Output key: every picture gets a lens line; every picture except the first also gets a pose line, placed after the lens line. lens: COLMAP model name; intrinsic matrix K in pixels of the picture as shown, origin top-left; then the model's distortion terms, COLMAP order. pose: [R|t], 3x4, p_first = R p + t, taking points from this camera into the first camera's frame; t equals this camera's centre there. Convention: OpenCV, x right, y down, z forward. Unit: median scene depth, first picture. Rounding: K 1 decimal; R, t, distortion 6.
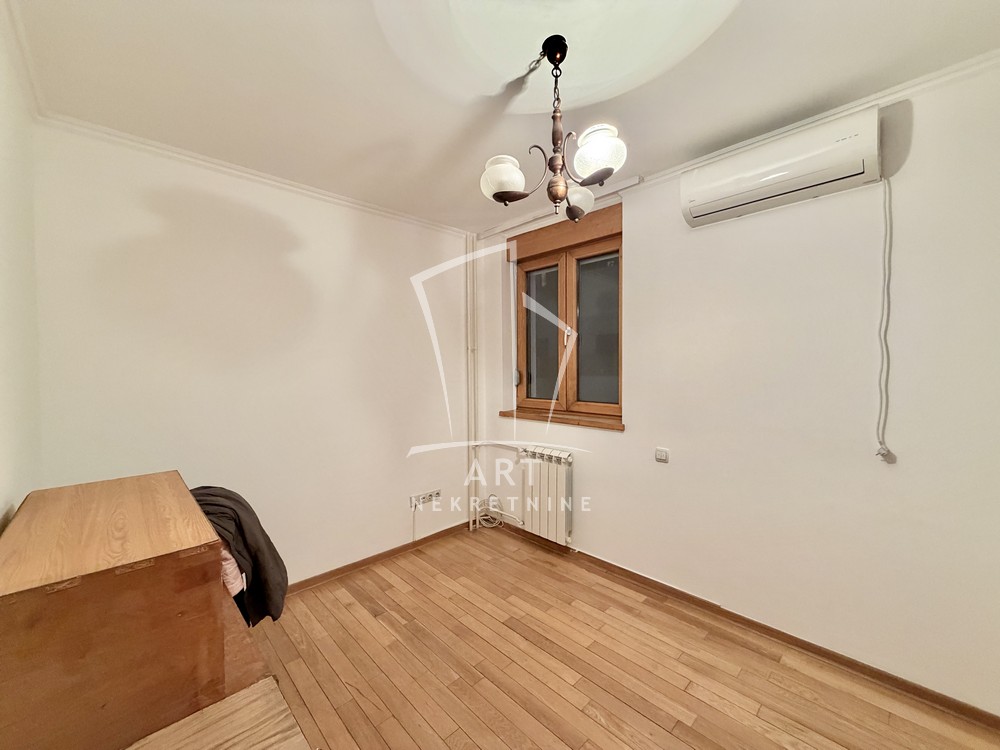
lens RADIAL K [[399.8, 0, 500.0], [0, 399.8, 375.0], [0, 0, 1]] dist [-0.000810, -0.000403]
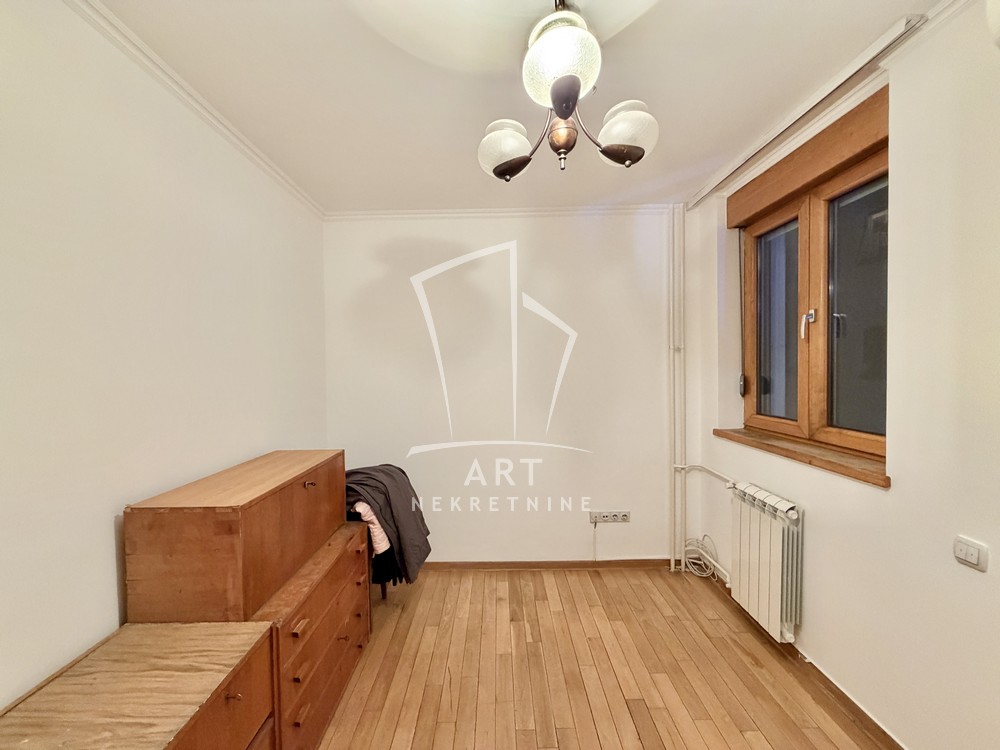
lens RADIAL K [[399.8, 0, 500.0], [0, 399.8, 375.0], [0, 0, 1]] dist [-0.000810, -0.000403]
pose [[0.714356, 0.010630, -0.699702, 0.286660], [-0.006888, 0.999943, 0.008158, -0.017980], [0.699748, -0.001008, 0.714389, 0.204876]]
